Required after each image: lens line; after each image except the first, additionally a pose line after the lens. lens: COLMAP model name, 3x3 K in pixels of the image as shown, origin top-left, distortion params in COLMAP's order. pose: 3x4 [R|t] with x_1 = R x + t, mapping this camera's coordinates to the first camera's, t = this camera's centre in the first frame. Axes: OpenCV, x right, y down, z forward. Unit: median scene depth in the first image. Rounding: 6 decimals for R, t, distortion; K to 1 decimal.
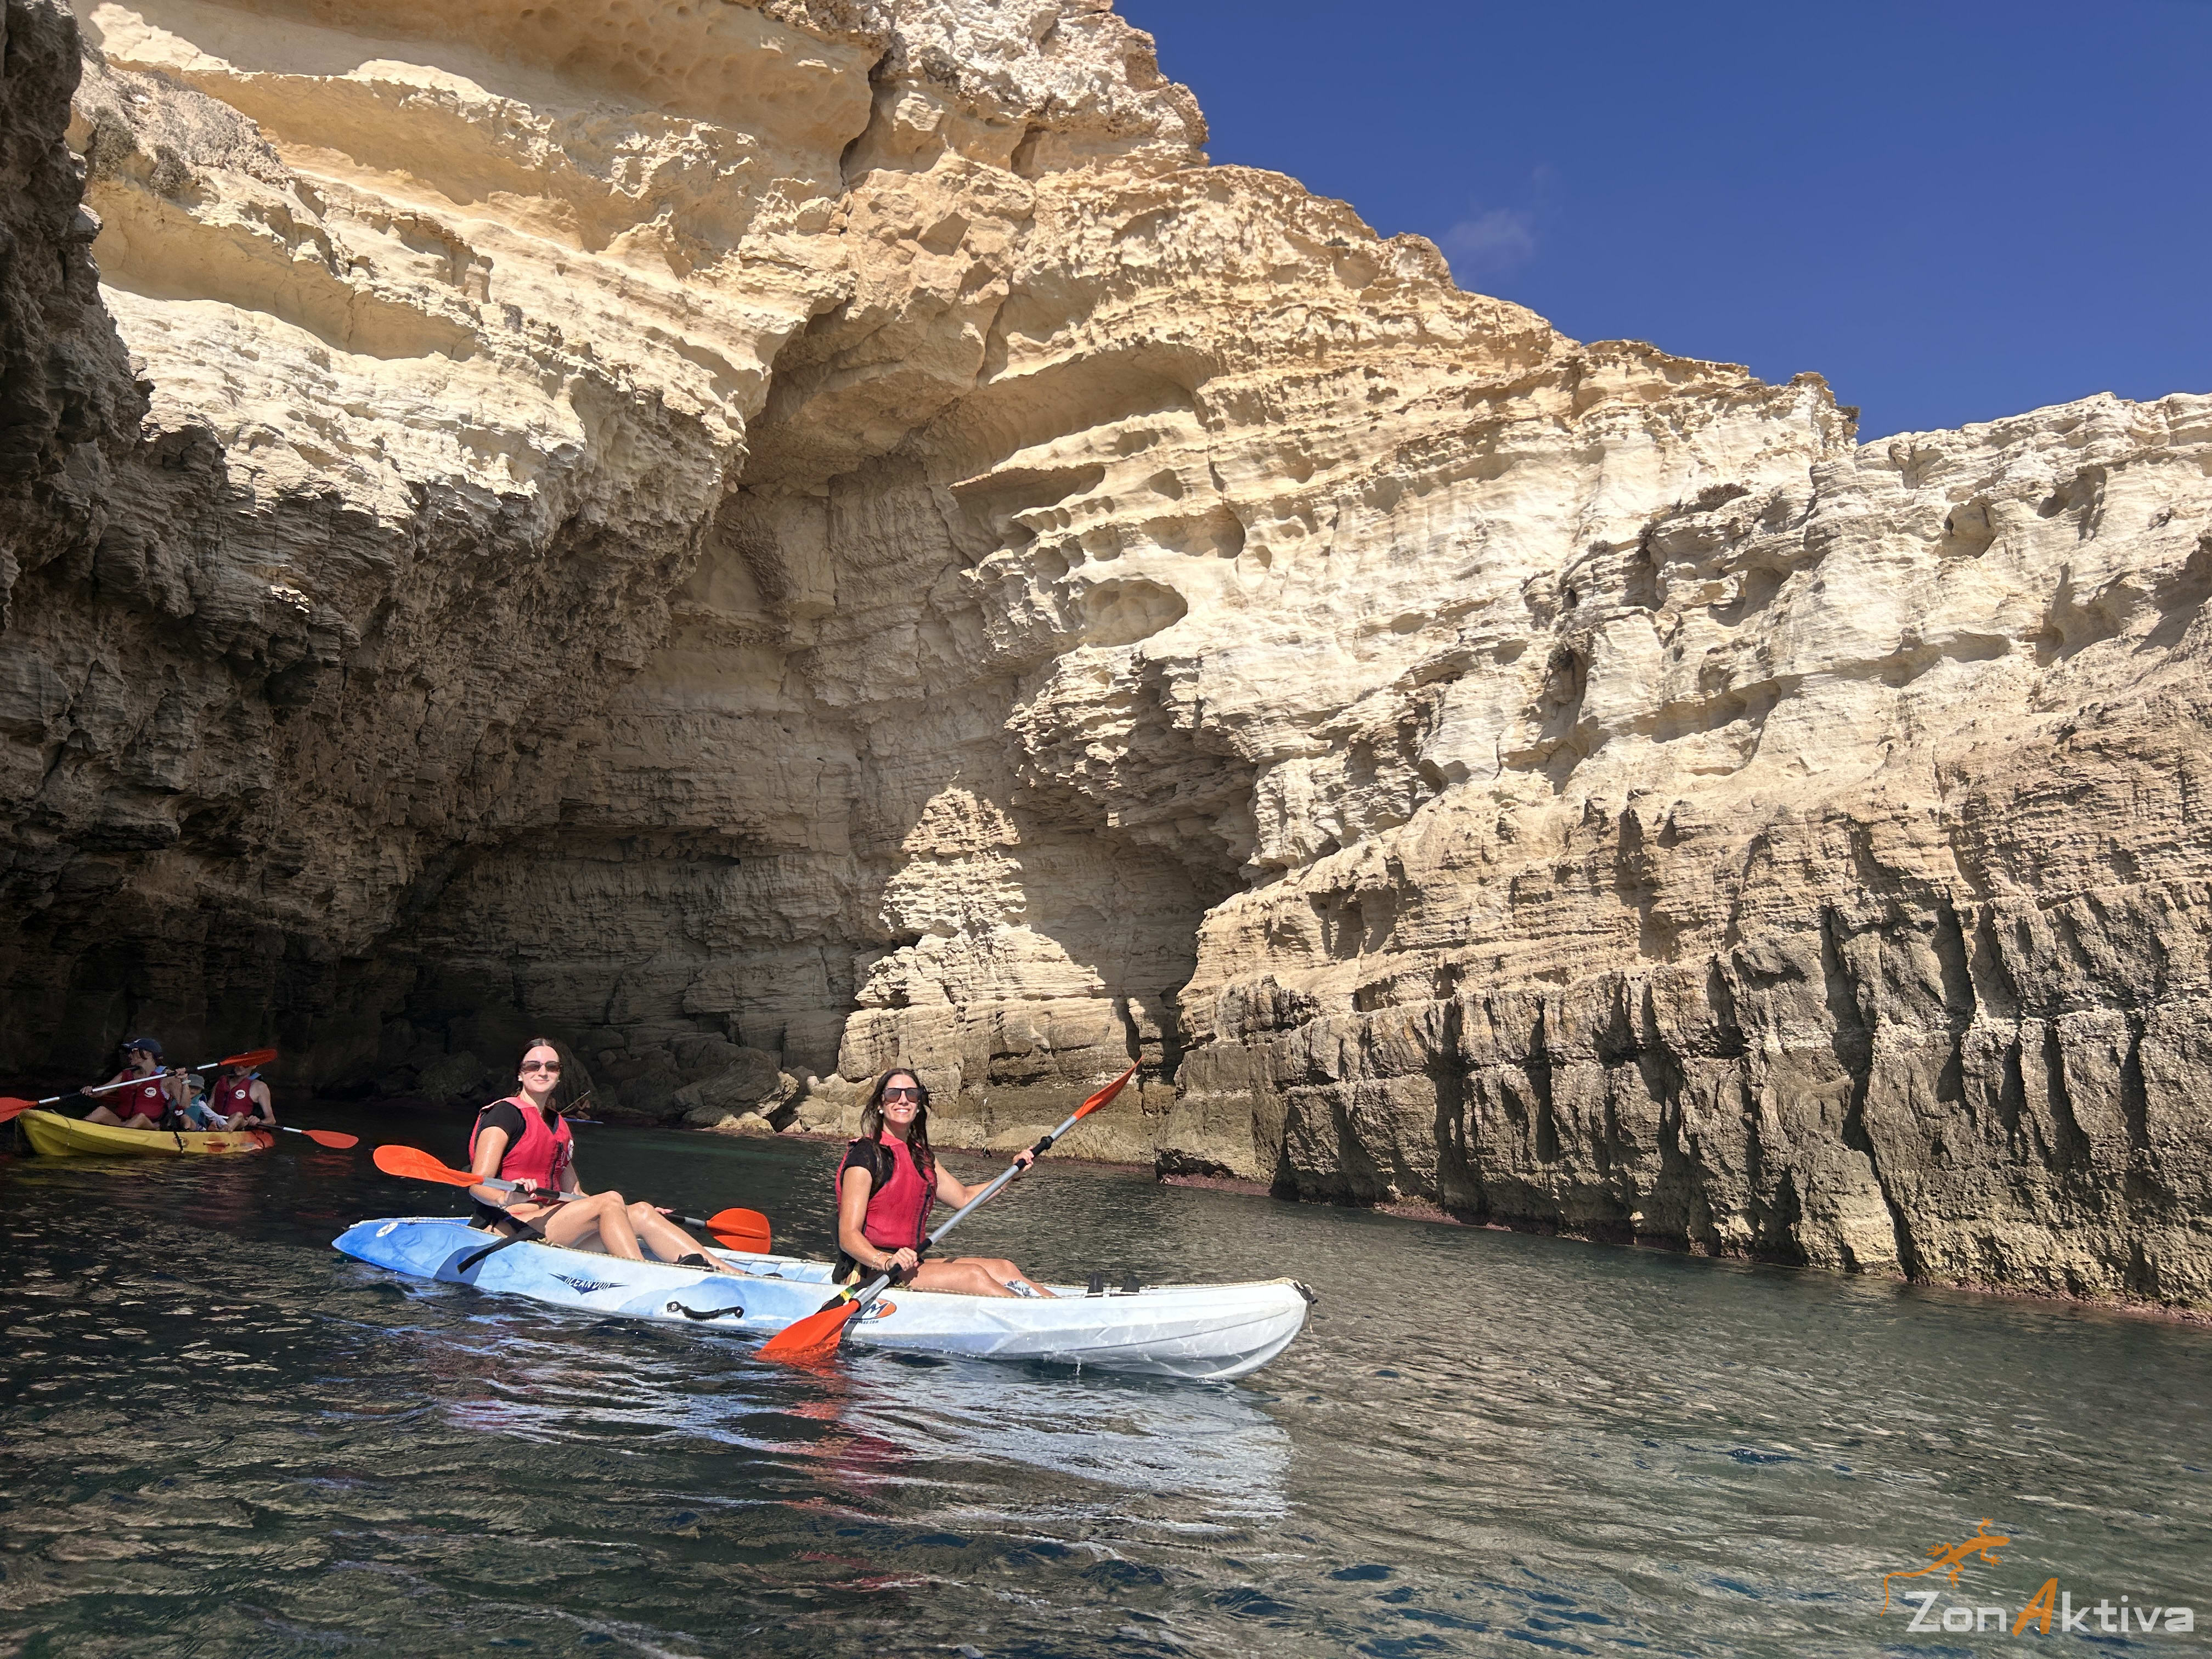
lens RADIAL K [[1575.7, 0, 1127.8], [0, 1575.7, 840.5], [0, 0, 1]] dist [0.040518, -0.048154]
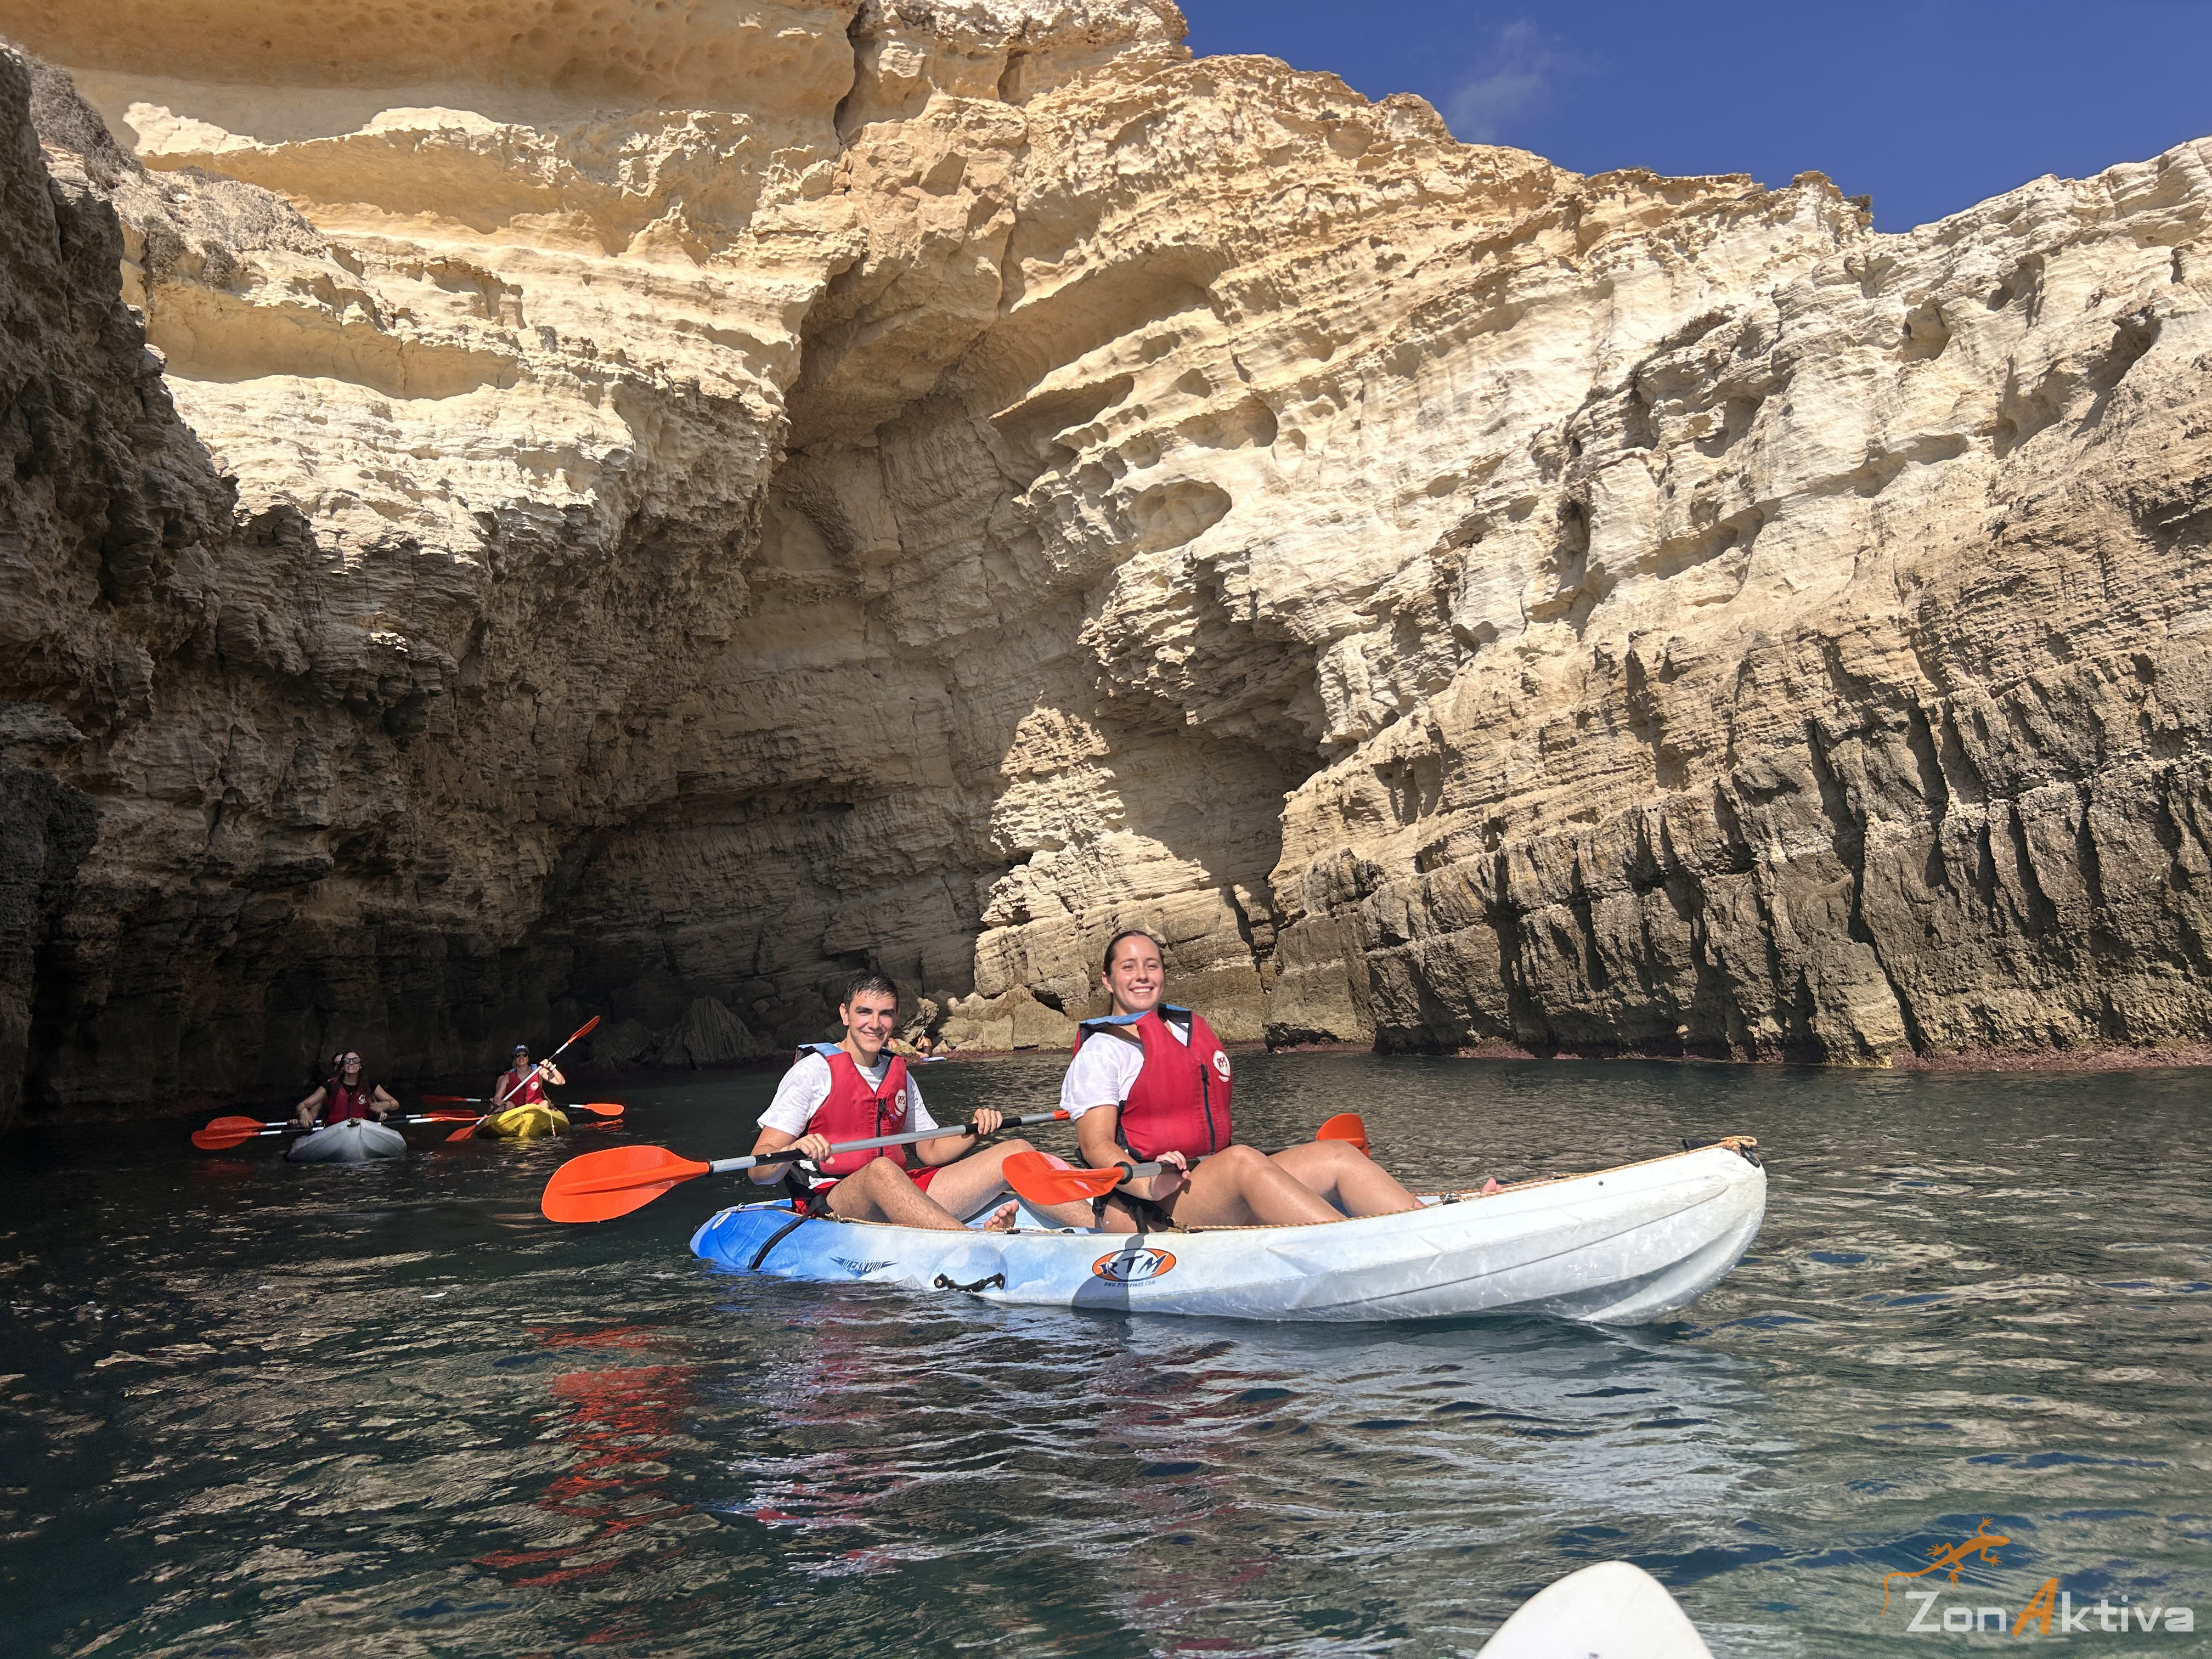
lens RADIAL K [[1575.7, 0, 1137.9], [0, 1575.7, 822.1], [0, 0, 1]] dist [0.040518, -0.048154]
pose [[0.986833, -0.141591, -0.078188, 0.035018], [0.145892, 0.987916, 0.052325, -0.005947], [0.069834, -0.063043, 0.995565, -0.045881]]
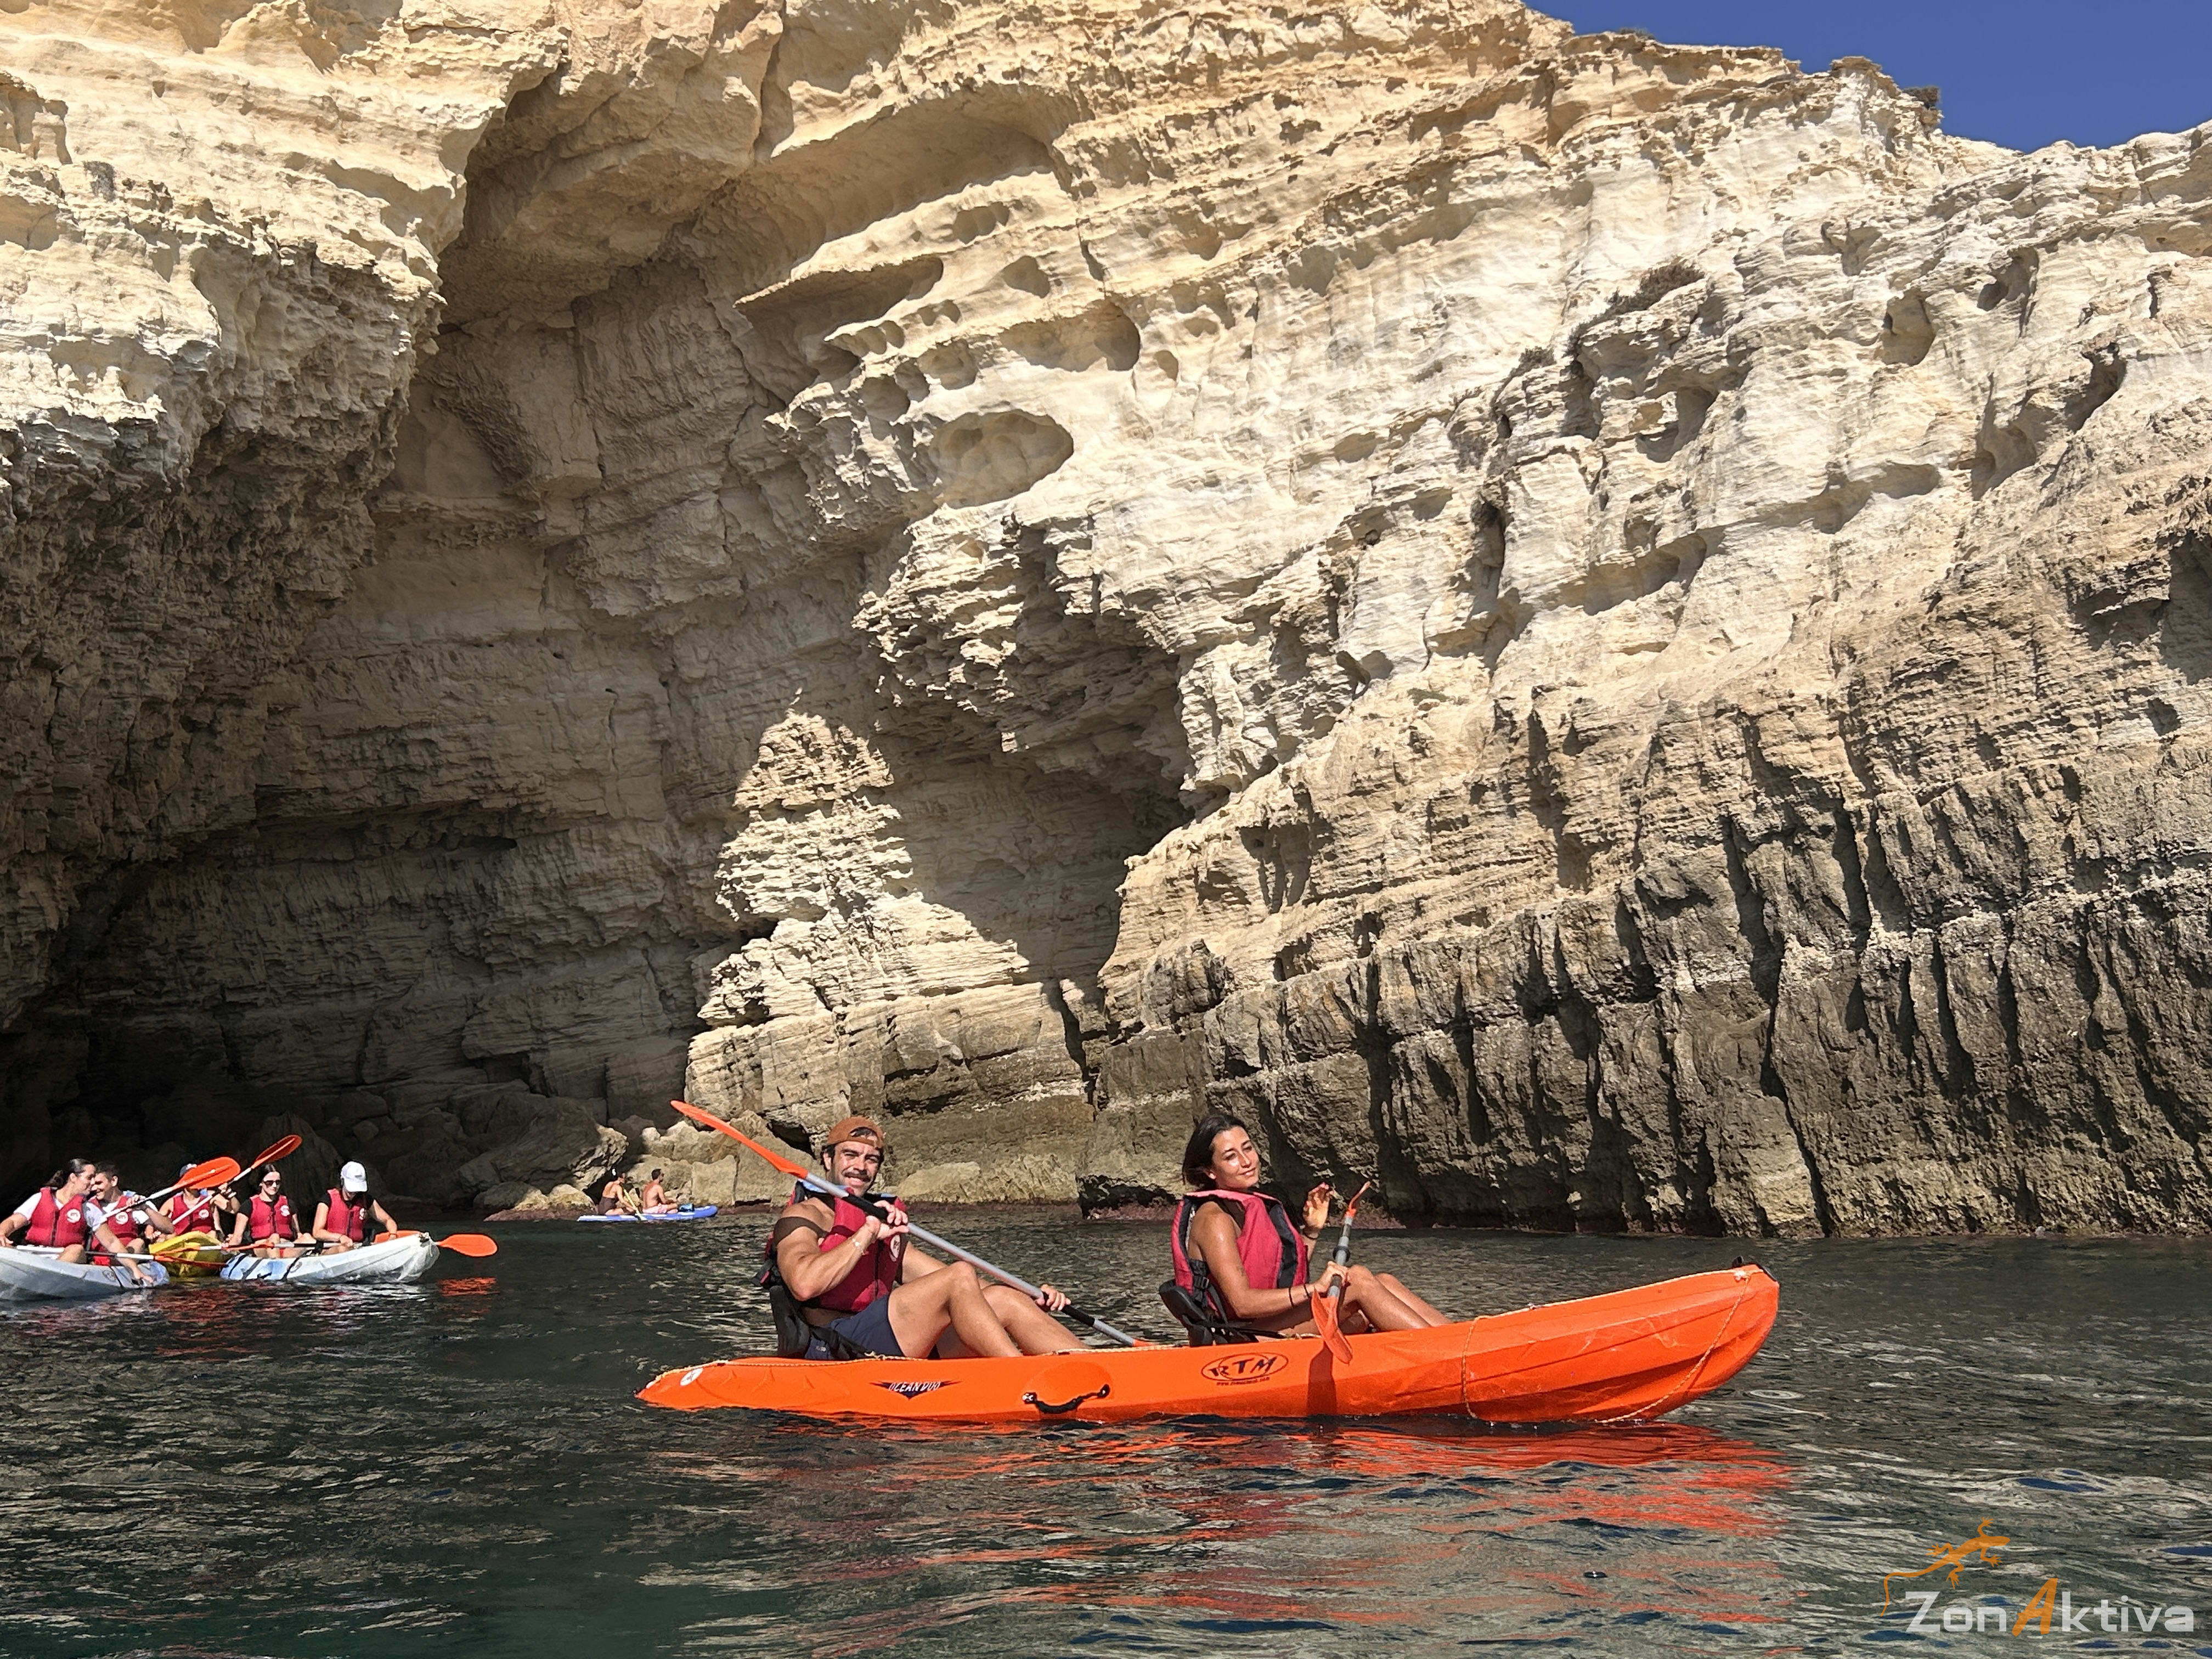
lens RADIAL K [[2379.6, 0, 1133.2], [0, 2379.6, 863.0], [0, 0, 1]] dist [0.039399, 0.000000]
pose [[0.994843, -0.101266, -0.005652, 0.064313], [0.101424, 0.993191, 0.057314, -0.019327], [-0.000190, -0.057591, 0.998340, -0.138816]]
